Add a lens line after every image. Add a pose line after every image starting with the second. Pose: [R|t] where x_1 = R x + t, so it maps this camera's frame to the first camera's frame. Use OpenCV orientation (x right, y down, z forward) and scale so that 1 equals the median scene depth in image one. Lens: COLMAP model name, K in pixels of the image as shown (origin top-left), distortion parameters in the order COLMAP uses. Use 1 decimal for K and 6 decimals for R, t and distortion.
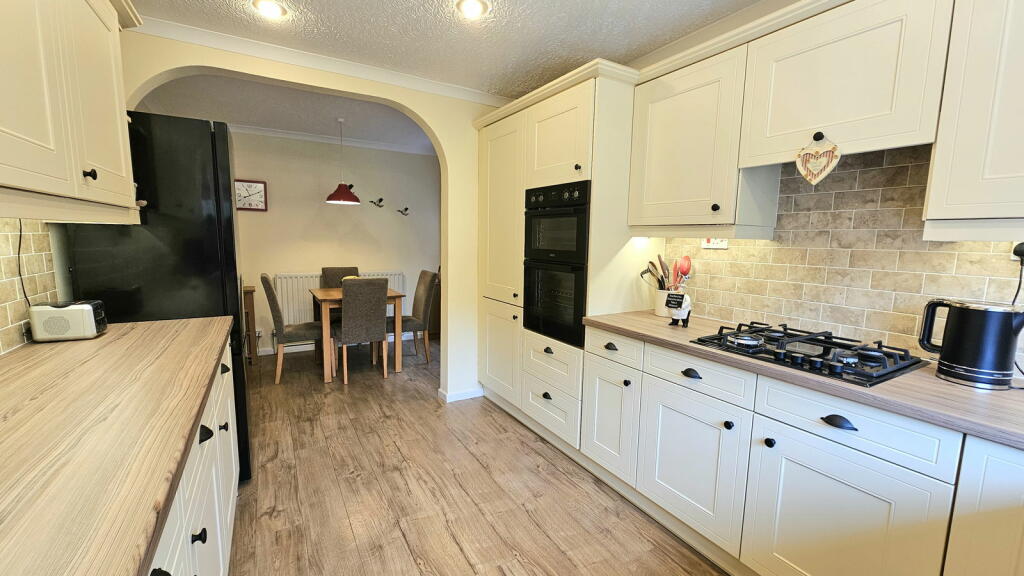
lens RADIAL K [[416.3, 0, 506.7], [0, 416.3, 288.5], [0, 0, 1]] dist [0.014478, -0.000705]
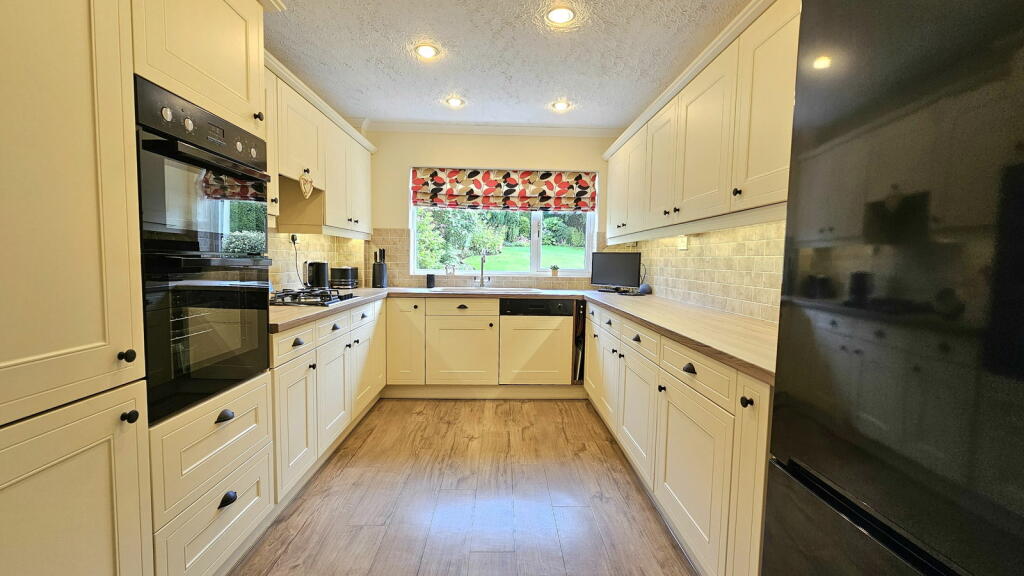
lens RADIAL K [[416.3, 0, 509.6], [0, 416.3, 291.7], [0, 0, 1]] dist [0.014478, -0.000705]
pose [[-0.877974, -0.073313, 0.473062, -0.448539], [0.021741, 0.981077, 0.192392, -0.105053], [-0.478215, 0.179200, -0.859766, 1.193235]]
